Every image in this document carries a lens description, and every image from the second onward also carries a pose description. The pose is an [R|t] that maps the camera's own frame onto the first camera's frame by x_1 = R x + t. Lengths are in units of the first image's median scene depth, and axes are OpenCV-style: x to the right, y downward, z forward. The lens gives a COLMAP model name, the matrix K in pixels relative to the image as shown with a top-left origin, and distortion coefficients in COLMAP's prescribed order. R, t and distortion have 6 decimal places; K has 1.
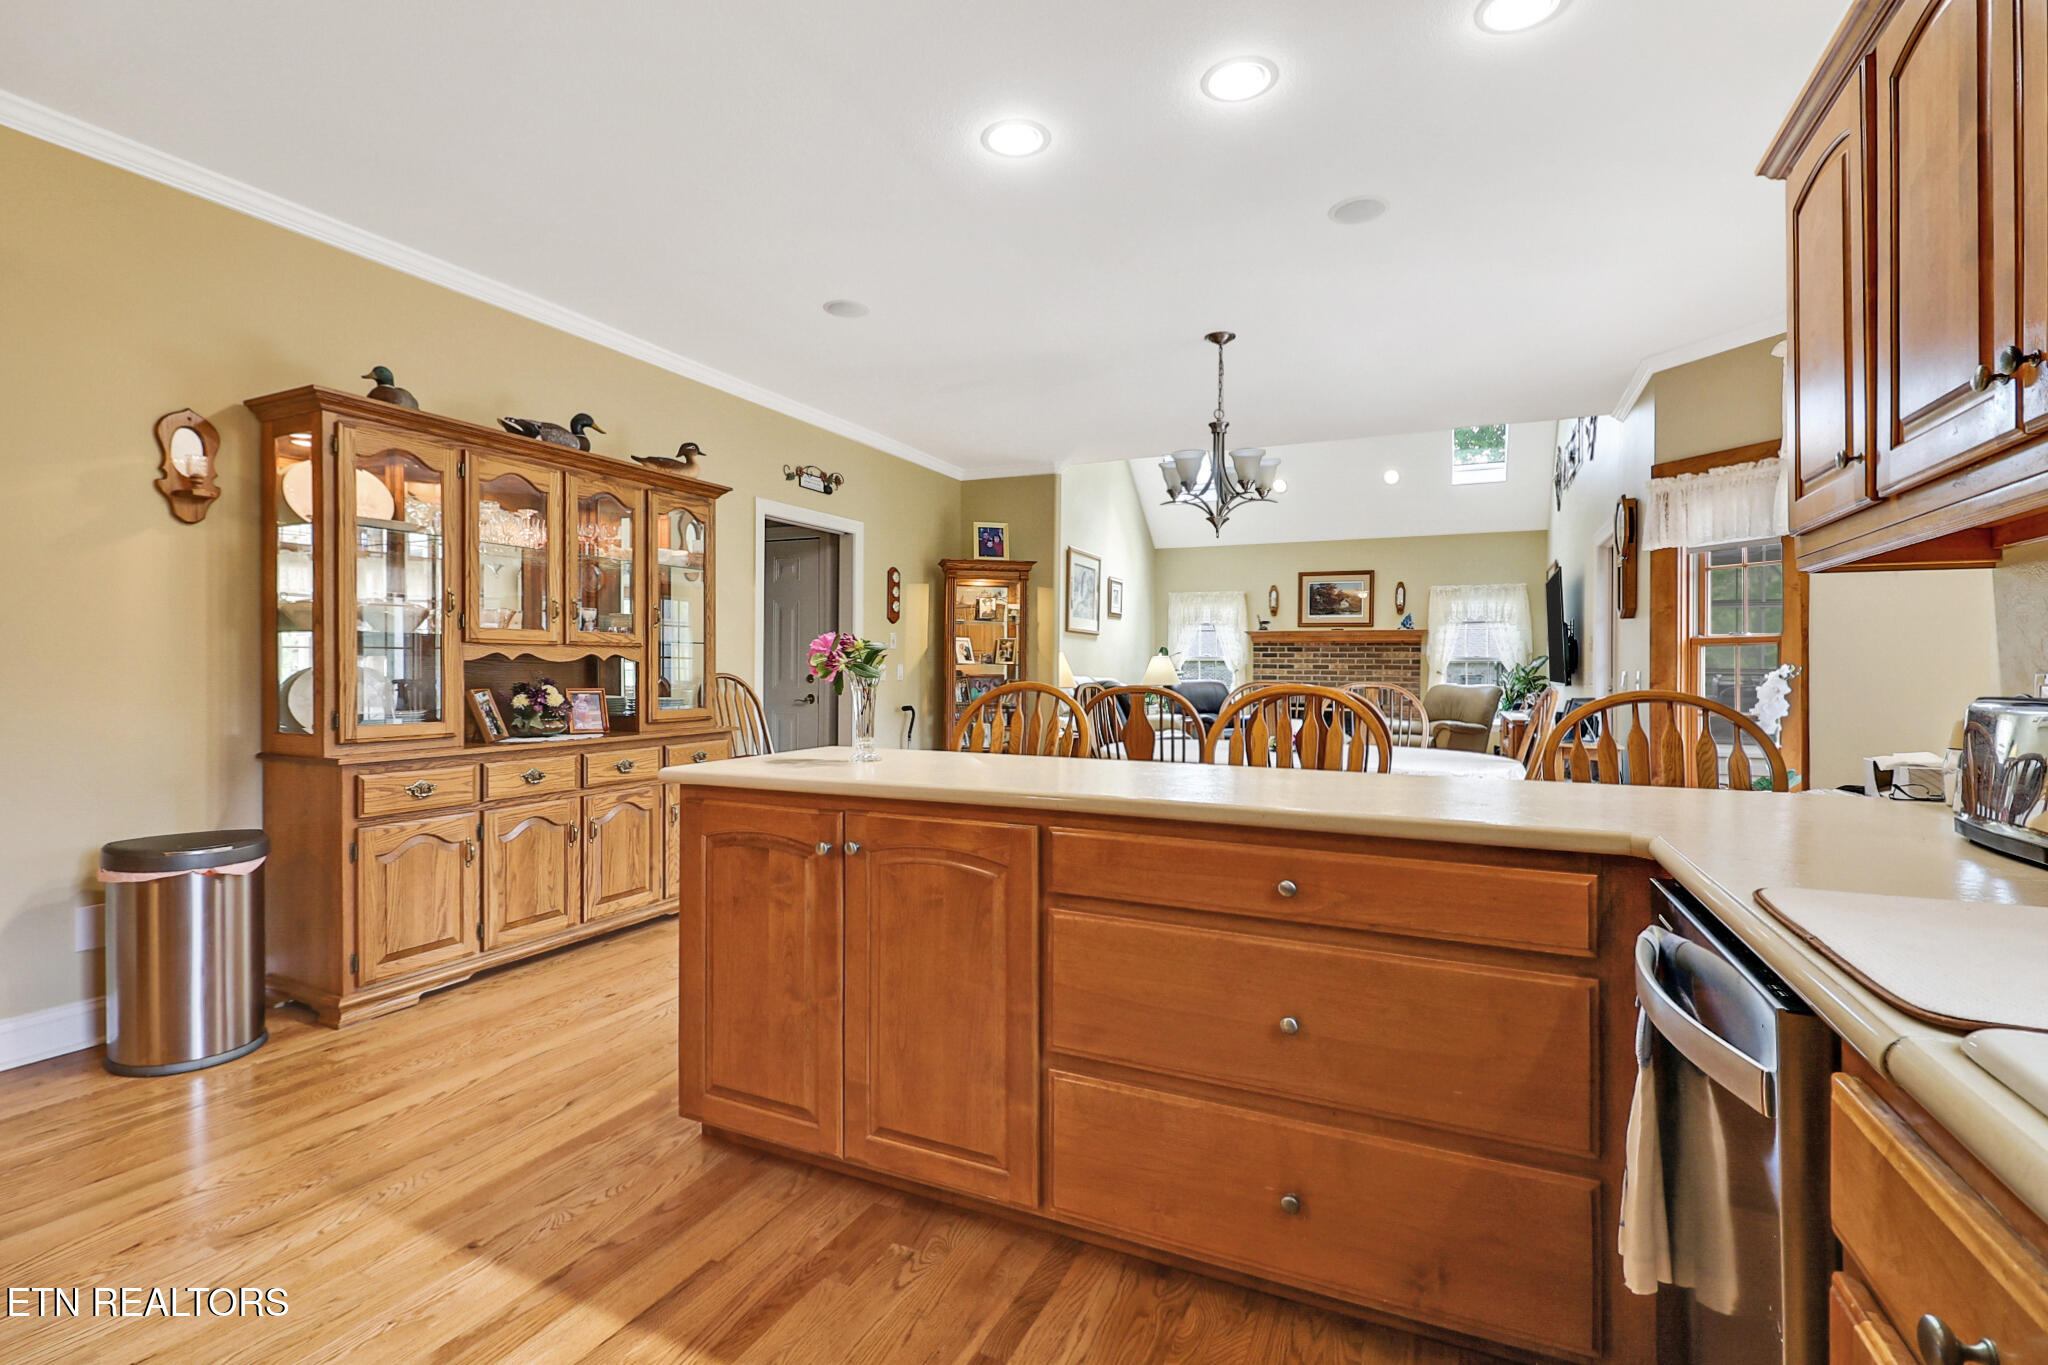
lens RADIAL K [[943.8, 0, 1010.5], [0, 943.8, 675.5], [0, 0, 1]] dist [-0.000497, -0.000539]
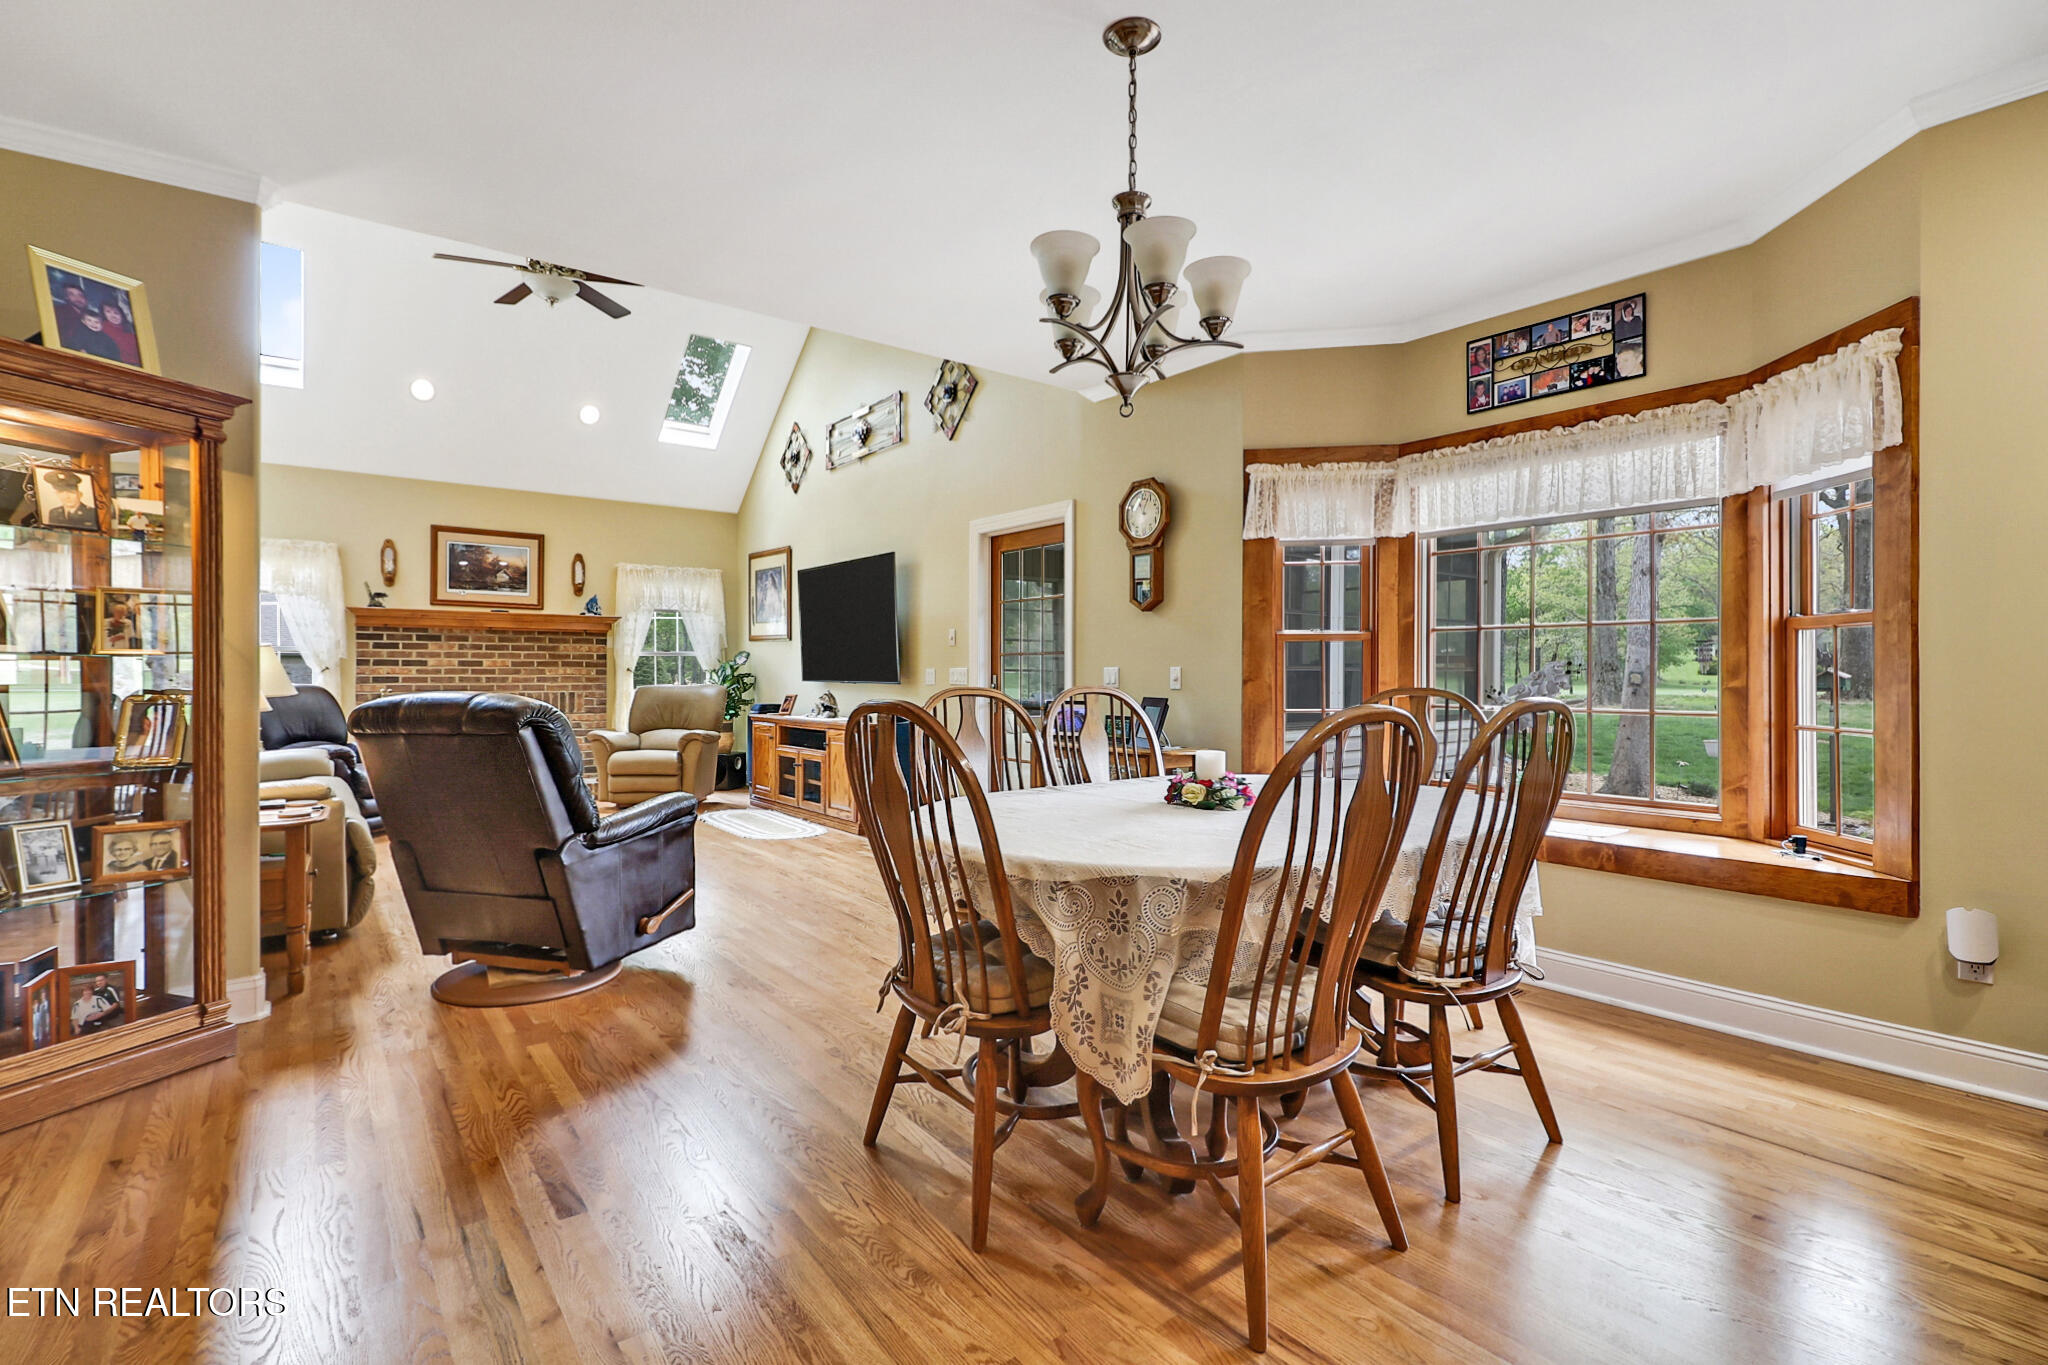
lens RADIAL K [[943.8, 0, 1010.5], [0, 943.8, 675.5], [0, 0, 1]] dist [-0.000497, -0.000539]
pose [[0.458794, -0.010891, 0.888476, -0.117885], [0.008313, 0.999934, 0.007965, -0.002270], [-0.888504, 0.003732, 0.458855, 0.334073]]
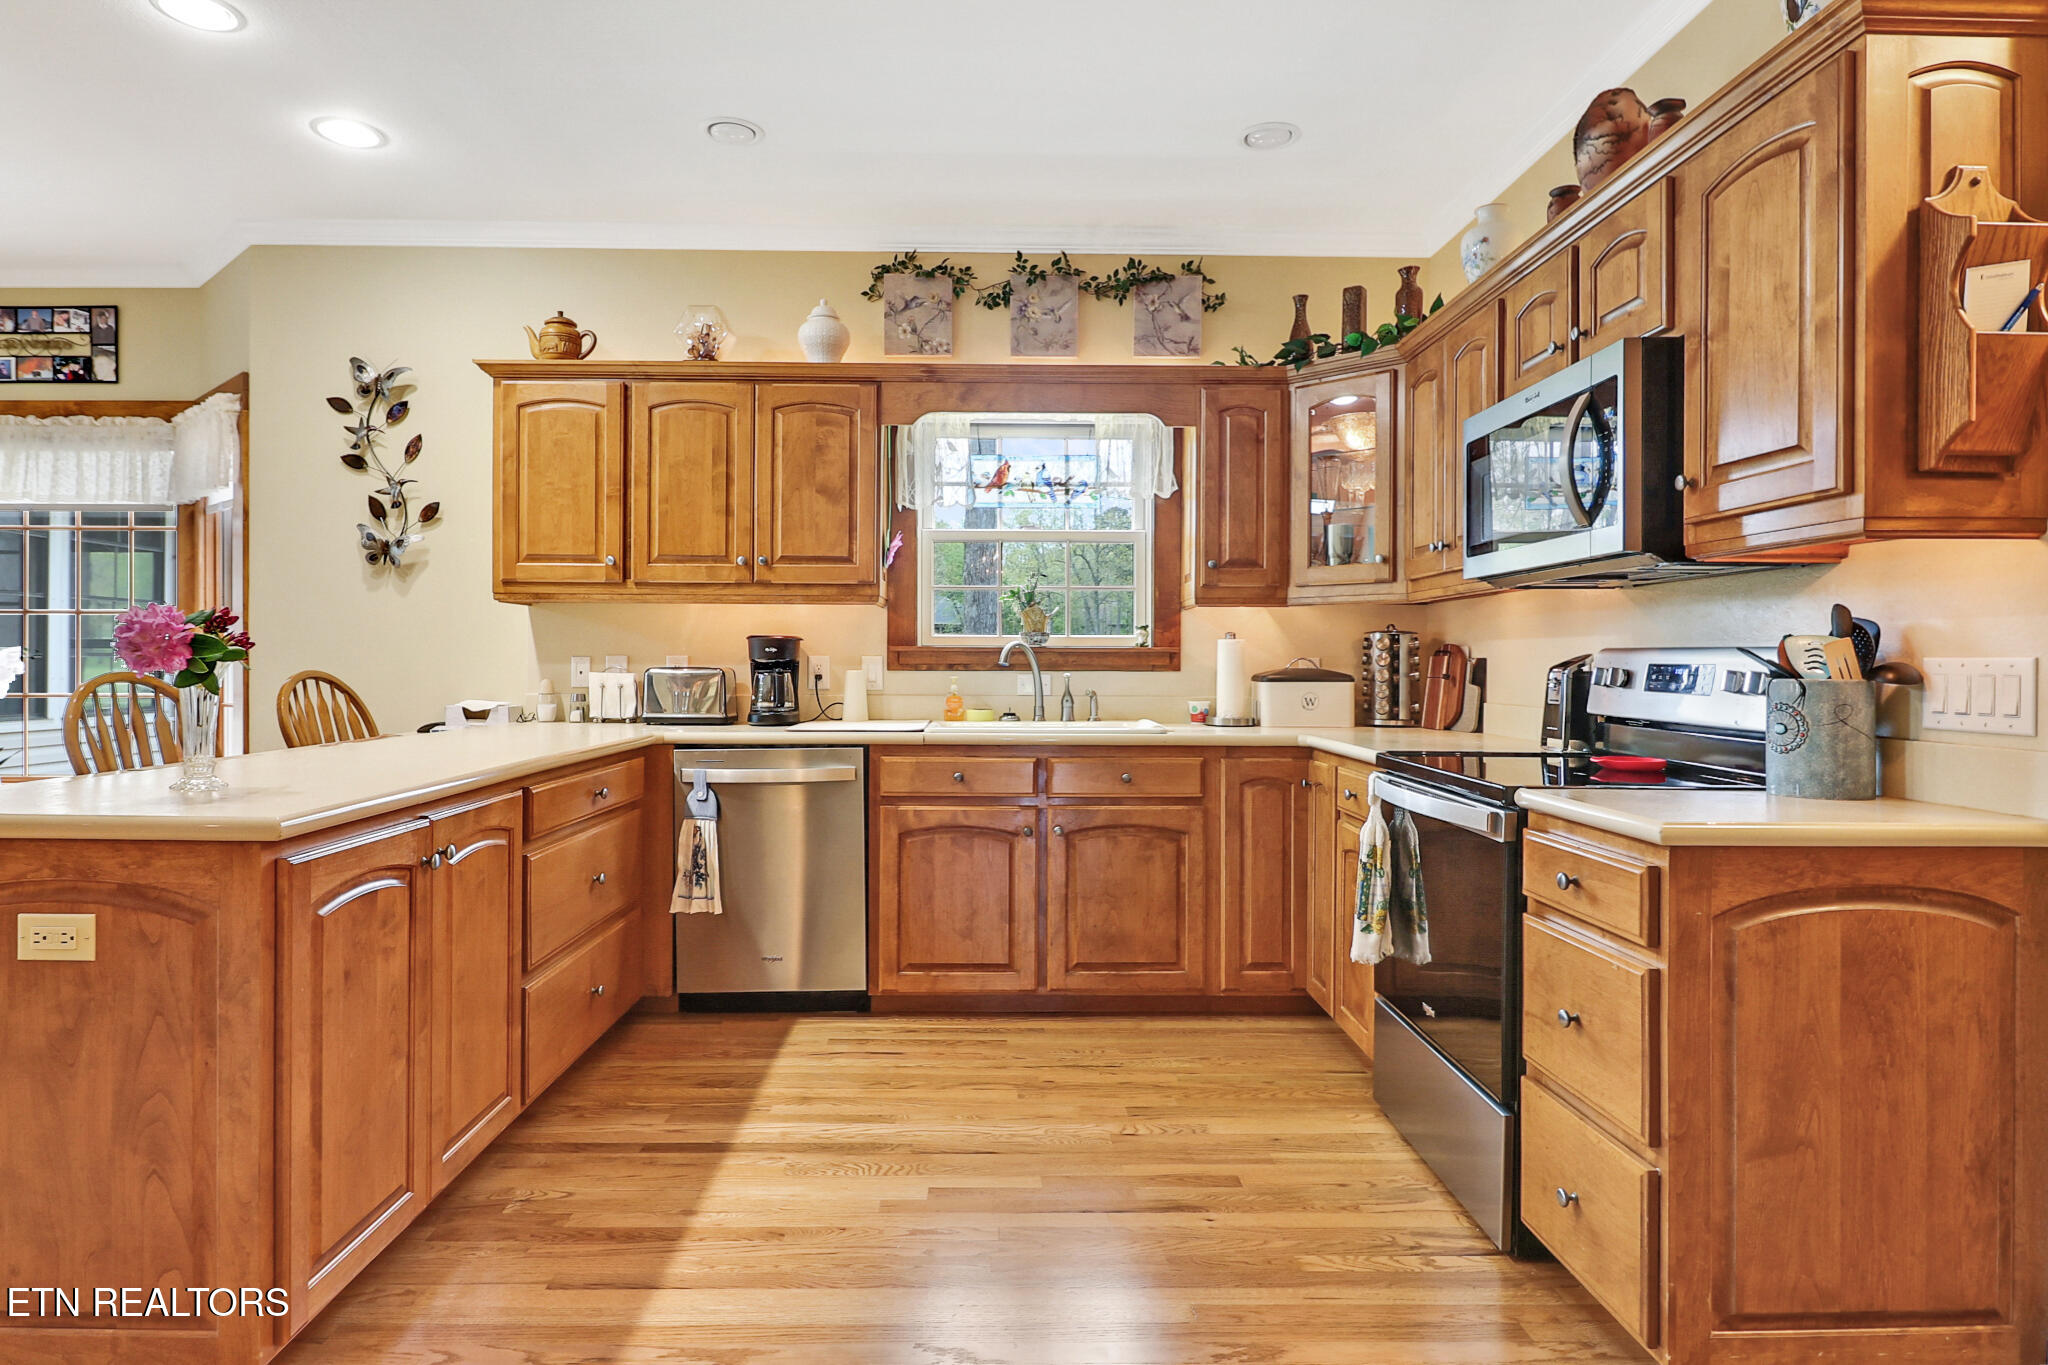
lens RADIAL K [[1149.4, 0, 990.9], [0, 1149.4, 675.0], [0, 0, 1]] dist [0.017918, -0.023320]
pose [[-0.433353, -0.016348, 0.901076, -0.253102], [-0.002360, 0.999853, 0.017005, -0.001414], [-0.901221, 0.005243, -0.433328, 0.181476]]
